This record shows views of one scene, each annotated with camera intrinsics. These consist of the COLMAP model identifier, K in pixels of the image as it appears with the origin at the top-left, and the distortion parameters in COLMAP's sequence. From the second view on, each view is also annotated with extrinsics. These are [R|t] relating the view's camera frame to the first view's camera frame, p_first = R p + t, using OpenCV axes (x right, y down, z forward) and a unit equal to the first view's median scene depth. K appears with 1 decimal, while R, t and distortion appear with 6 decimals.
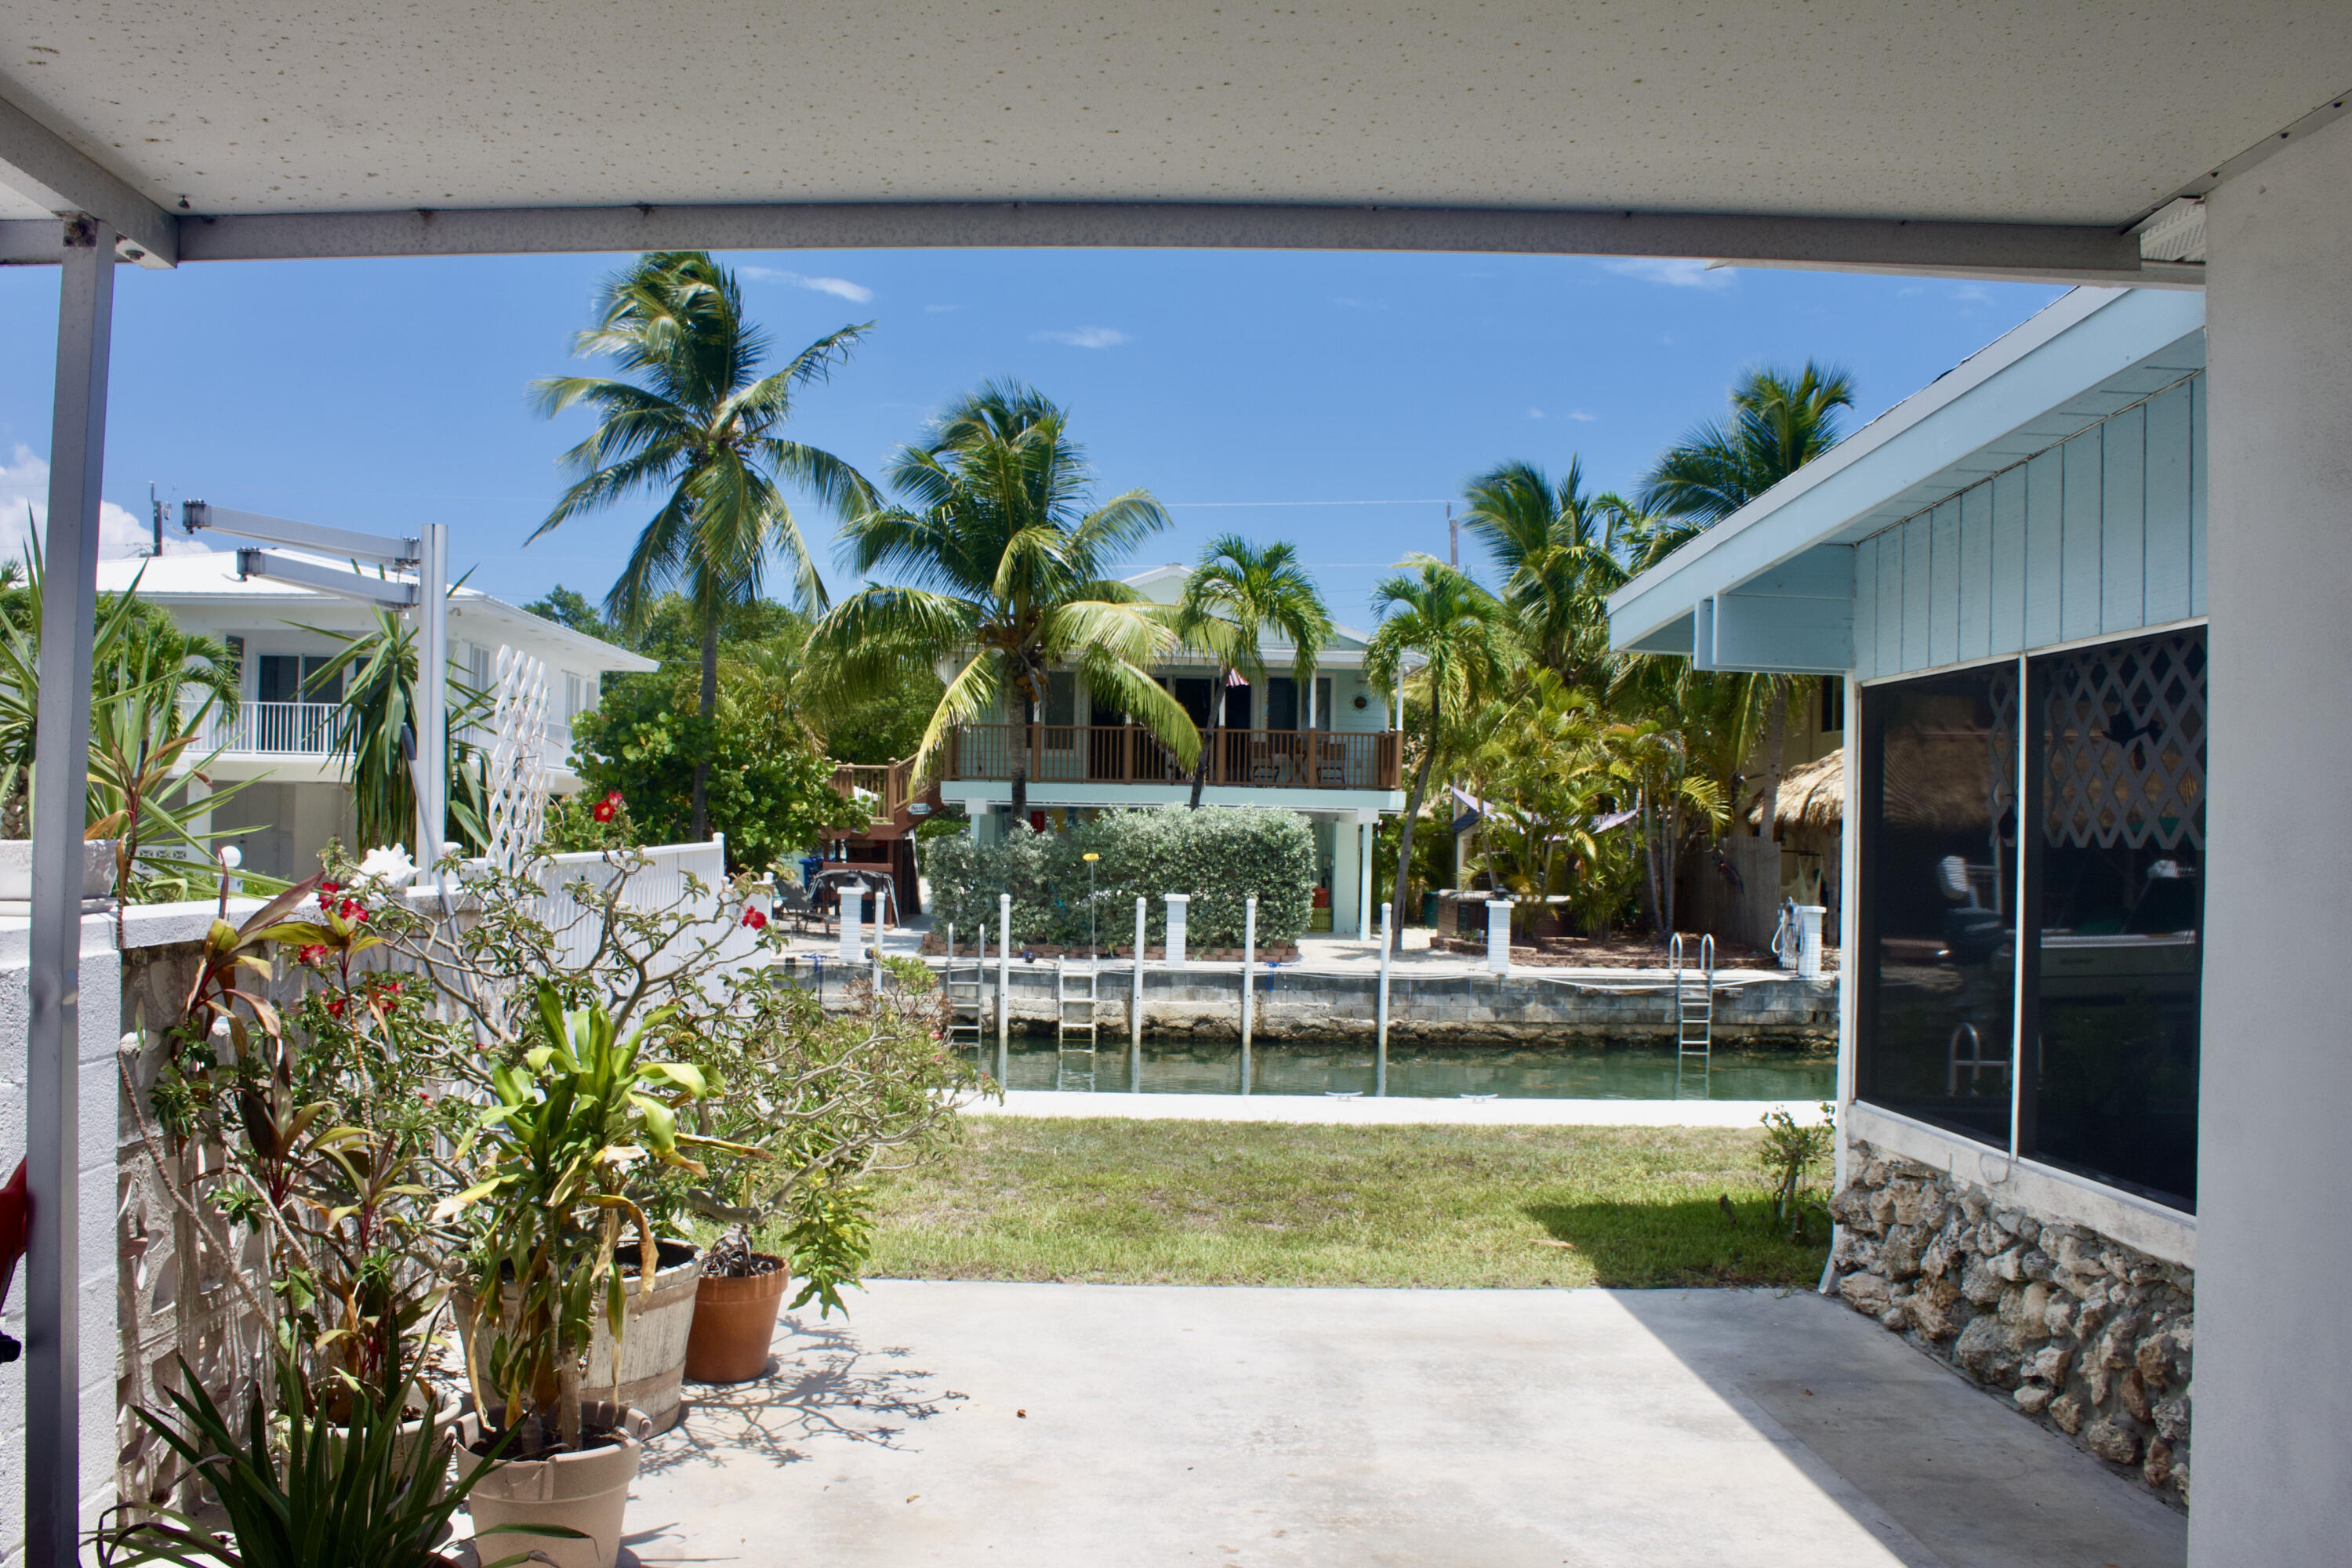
lens RADIAL K [[1990.0, 0, 1176.0], [0, 1990.0, 803.1], [0, 0, 1]] dist [-0.157835, 0.127855]
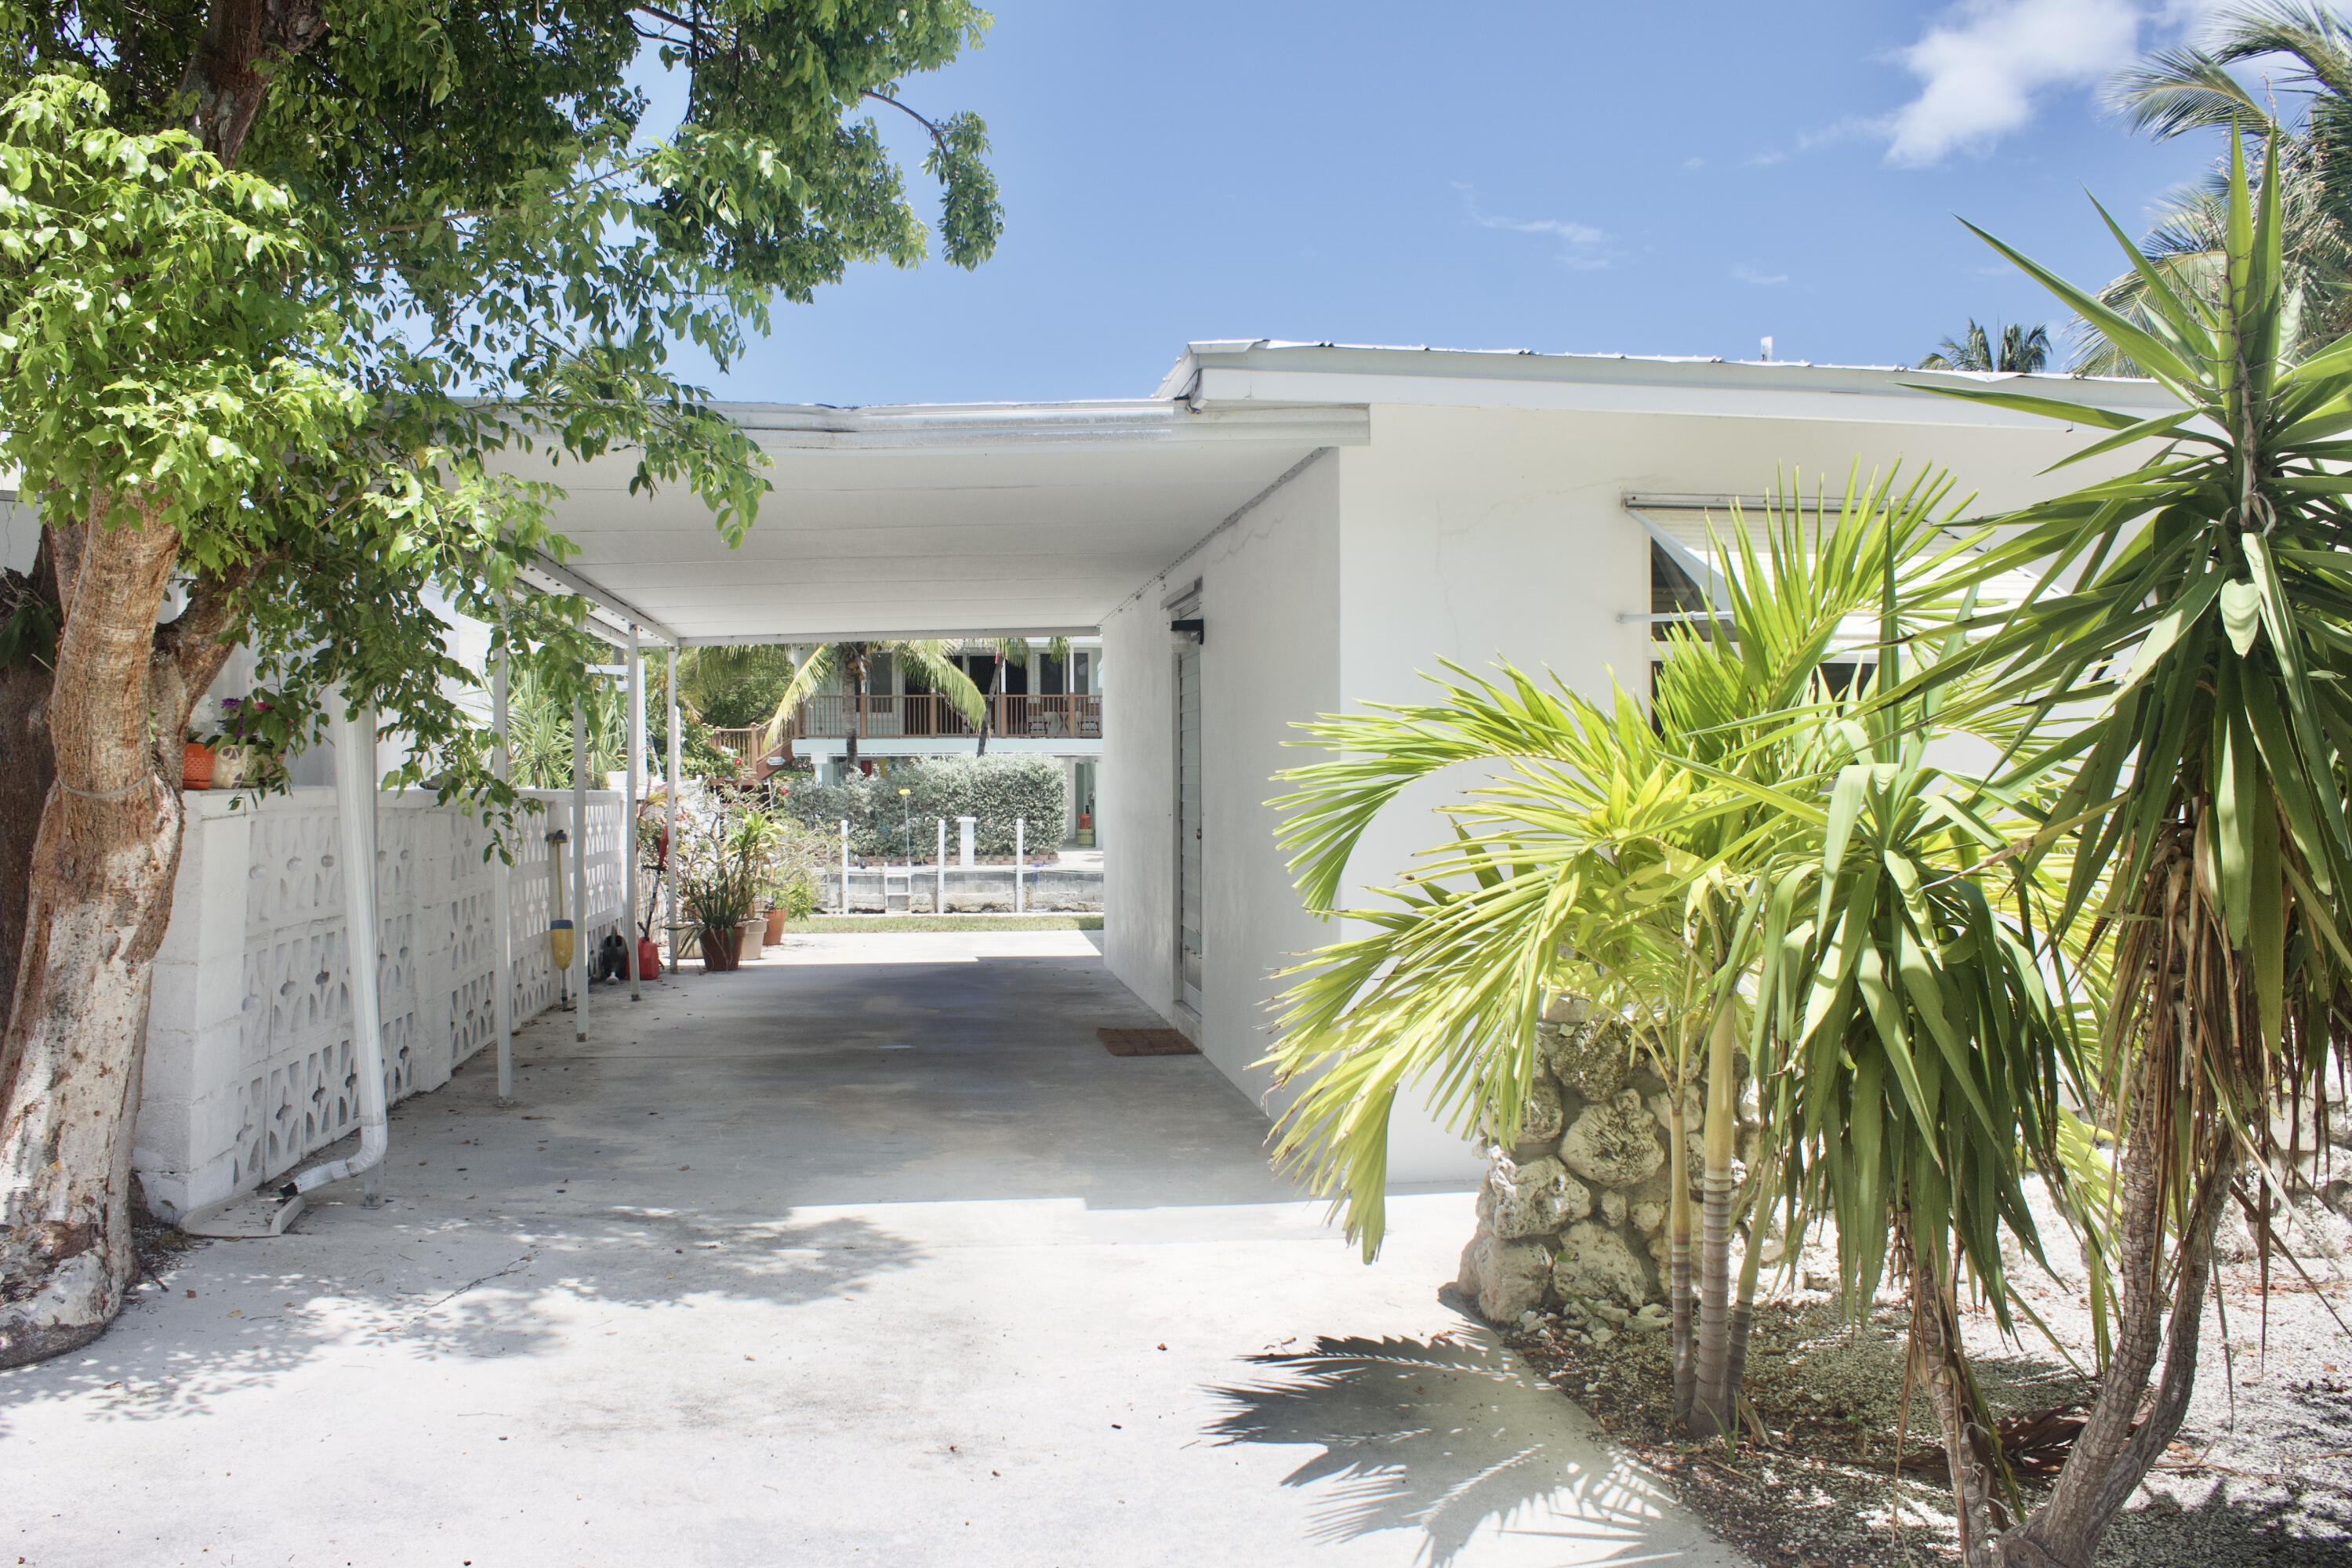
lens RADIAL K [[1990.0, 0, 1109.5], [0, 1990.0, 779.6], [0, 0, 1]] dist [-0.157835, 0.127855]
pose [[0.998365, -0.024563, 0.051620, 0.026980], [0.023762, 0.999588, 0.016085, -0.000637], [-0.051993, -0.014832, 0.998537, -0.373661]]
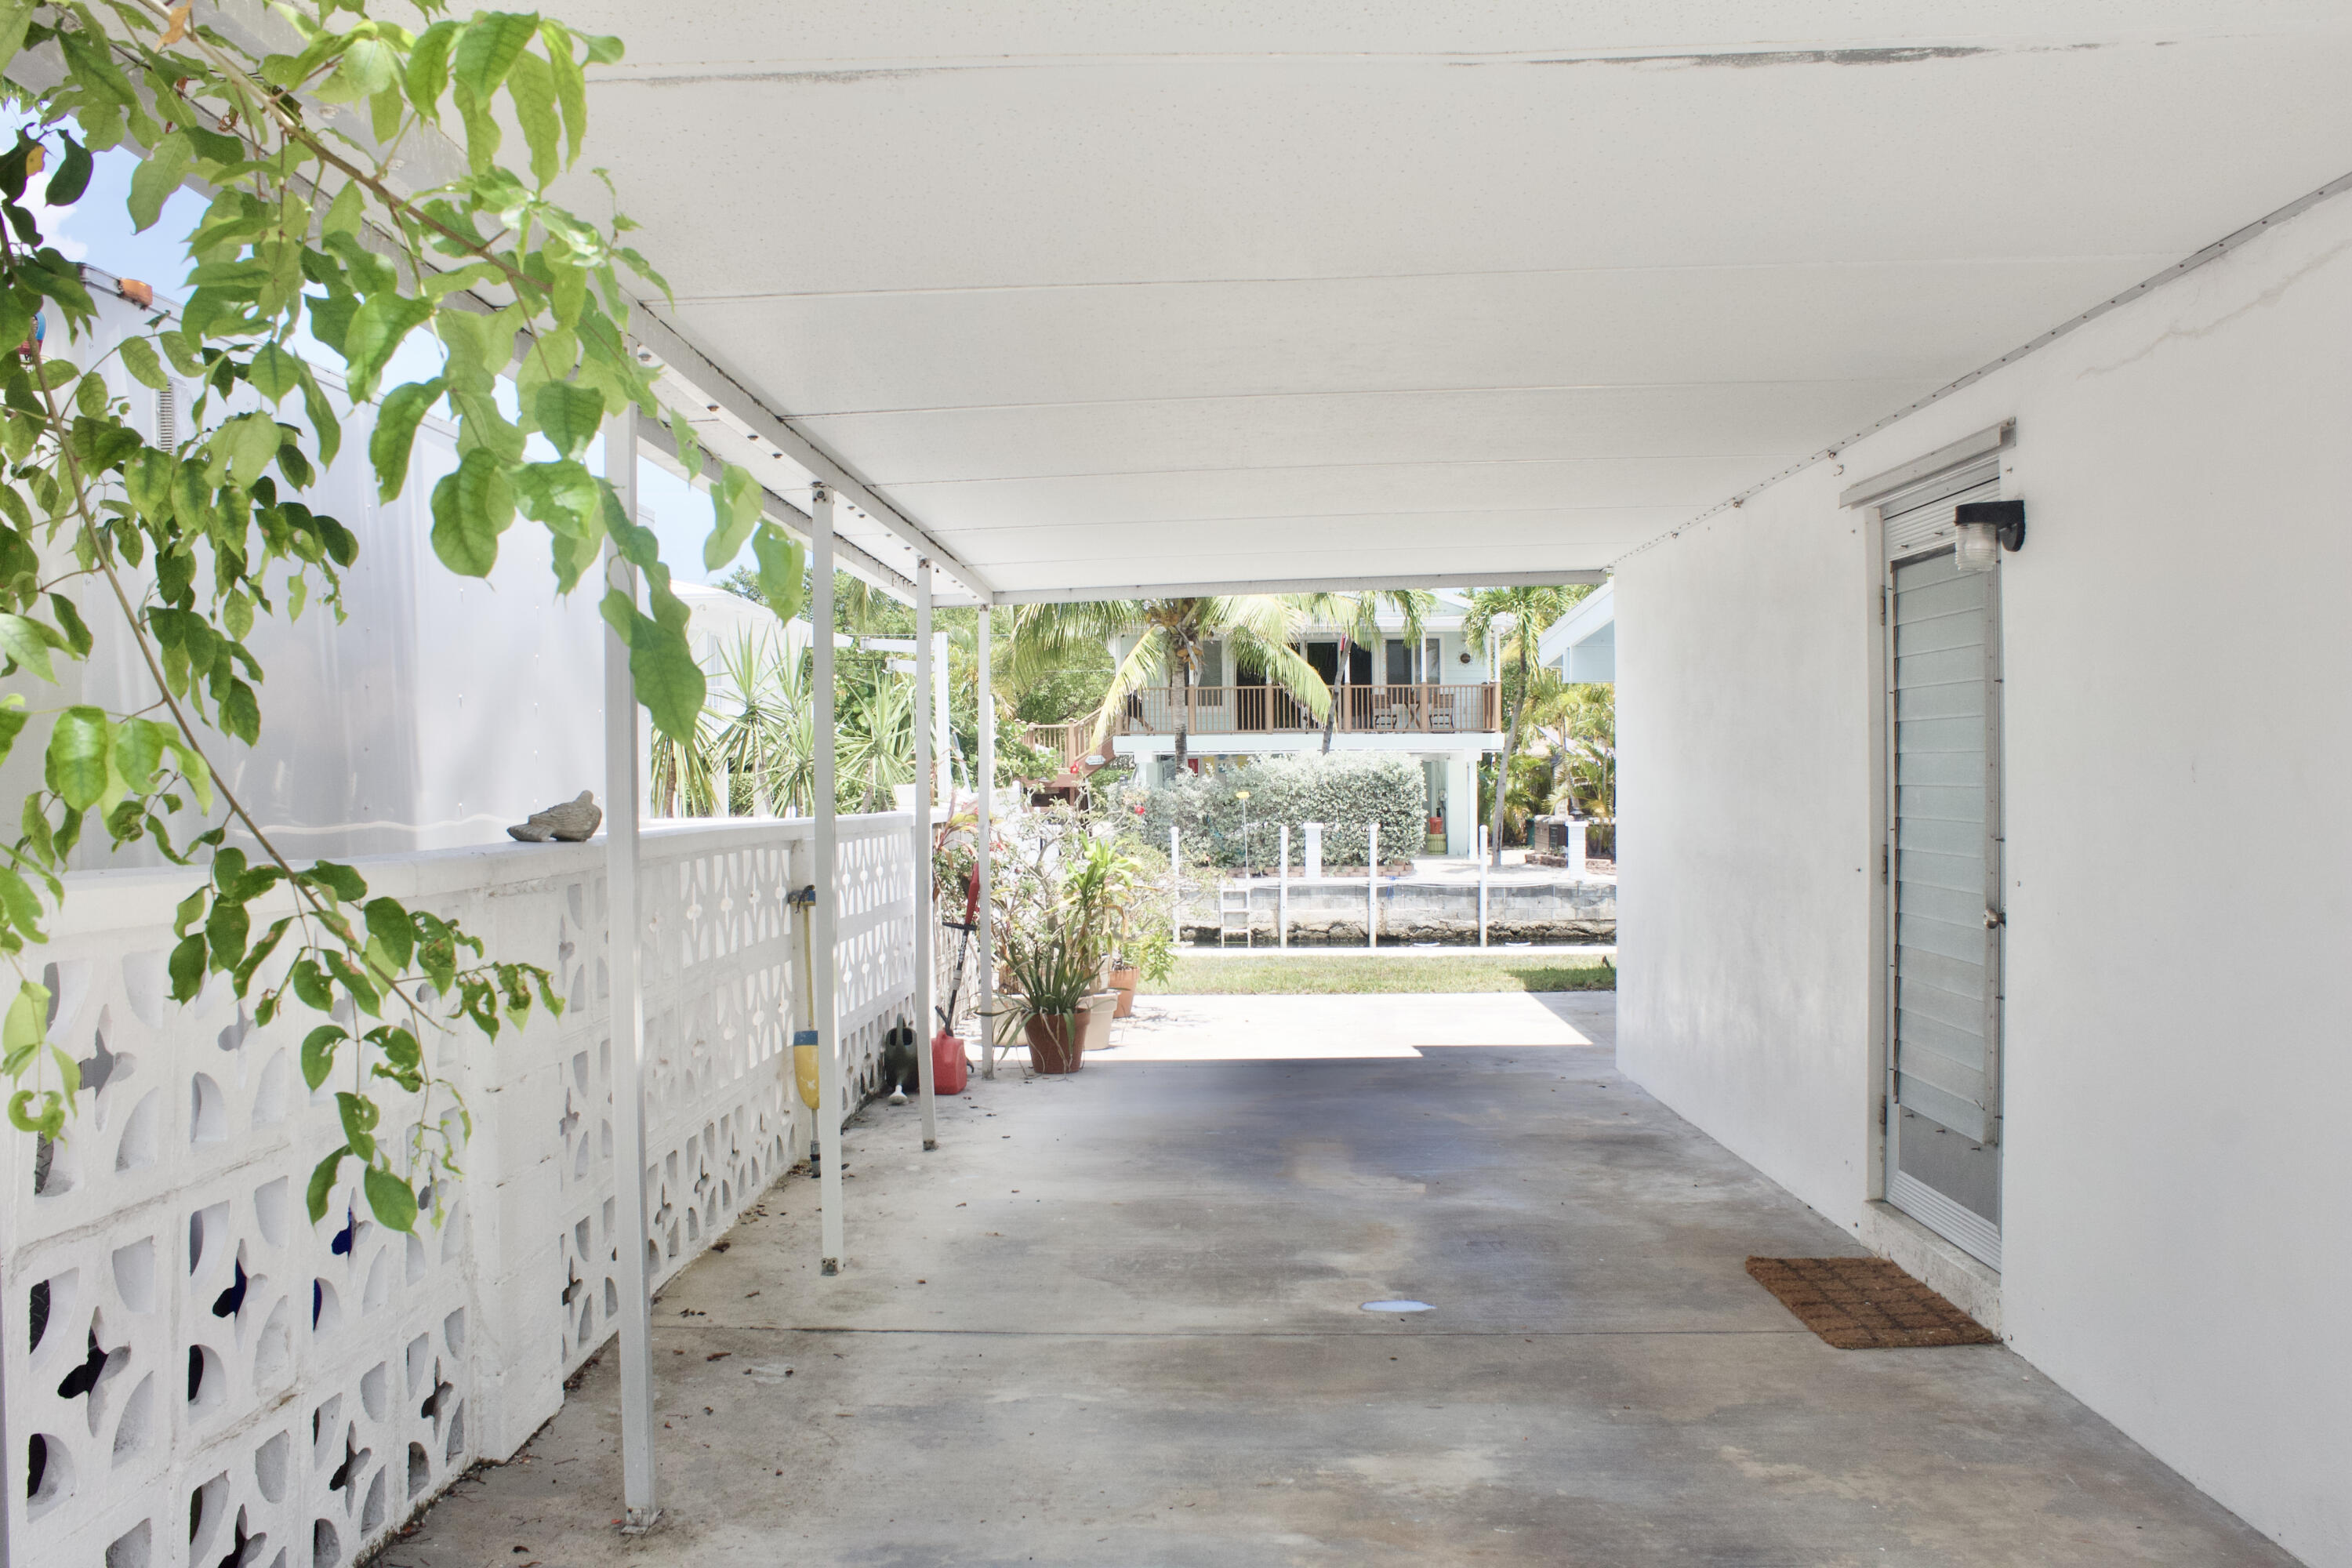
lens RADIAL K [[1990.0, 0, 1164.6], [0, 1990.0, 780.9], [0, 0, 1]] dist [-0.157835, 0.127855]
pose [[0.996807, -0.028227, -0.074688, 0.001321], [0.029495, 0.999438, 0.015929, -0.002564], [0.074197, -0.018081, 0.997080, -0.222520]]
